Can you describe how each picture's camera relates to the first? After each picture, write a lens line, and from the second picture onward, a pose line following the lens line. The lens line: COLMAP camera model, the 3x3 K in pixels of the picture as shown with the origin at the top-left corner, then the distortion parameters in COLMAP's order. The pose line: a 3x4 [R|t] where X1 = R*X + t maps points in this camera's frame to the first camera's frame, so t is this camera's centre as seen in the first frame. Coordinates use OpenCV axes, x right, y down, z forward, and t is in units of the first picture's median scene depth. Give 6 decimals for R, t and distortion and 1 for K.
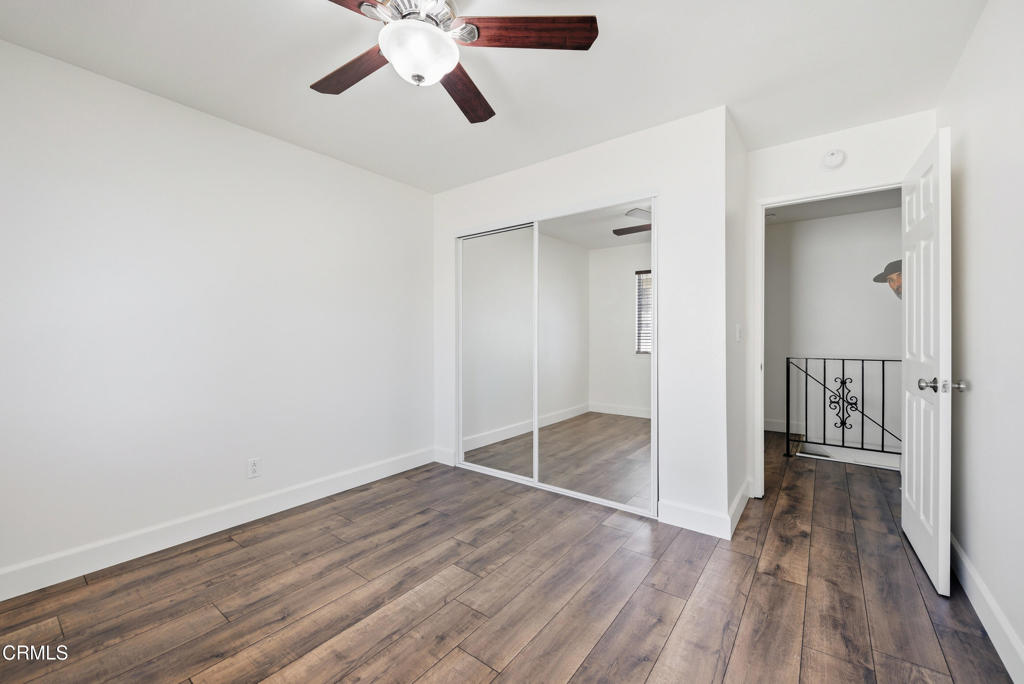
lens RADIAL K [[404.9, 0, 517.7], [0, 404.9, 335.6], [0, 0, 1]] dist [0.001886, -0.003382]
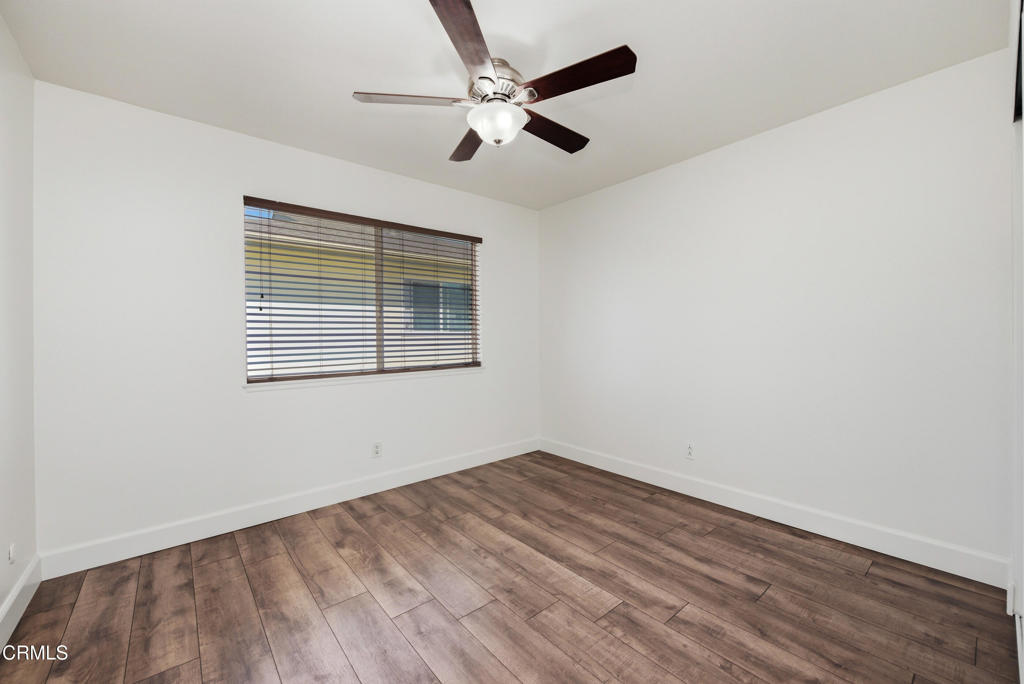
lens RADIAL K [[404.9, 0, 517.7], [0, 404.9, 335.6], [0, 0, 1]] dist [0.001886, -0.003382]
pose [[-0.214557, -0.001885, -0.976710, 0.671032], [0.007259, 0.999967, -0.003525, -0.001899], [0.976684, -0.007846, -0.214537, 0.884495]]
